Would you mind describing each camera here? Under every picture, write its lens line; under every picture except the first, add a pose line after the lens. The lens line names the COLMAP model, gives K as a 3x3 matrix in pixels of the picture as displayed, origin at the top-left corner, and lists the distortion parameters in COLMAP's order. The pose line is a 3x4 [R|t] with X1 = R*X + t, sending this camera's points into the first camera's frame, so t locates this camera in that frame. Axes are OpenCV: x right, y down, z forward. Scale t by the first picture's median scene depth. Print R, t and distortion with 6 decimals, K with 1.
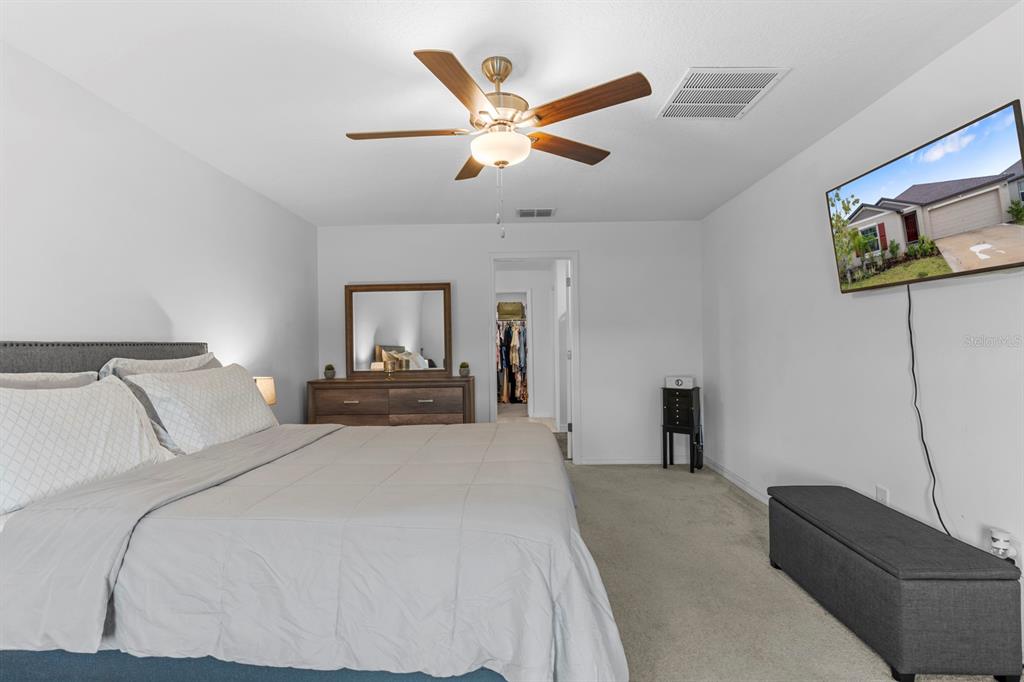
lens RADIAL K [[458.8, 0, 508.6], [0, 458.8, 341.8], [0, 0, 1]] dist [-0.002991, -0.000063]
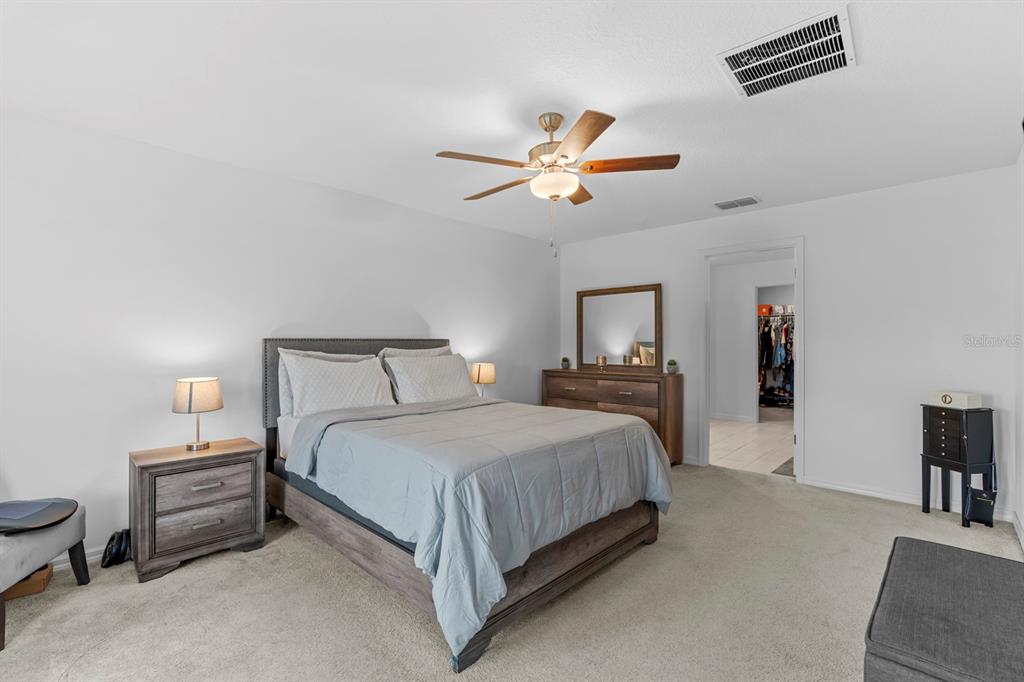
lens RADIAL K [[447.2, 0, 512.0], [0, 447.2, 341.0], [0, 0, 1]] dist [0.011902, 0.000061]
pose [[0.752799, 0.012101, -0.658139, 0.319158], [-0.006910, 0.999921, 0.010482, -0.005964], [0.658214, -0.003344, 0.752823, 0.006218]]
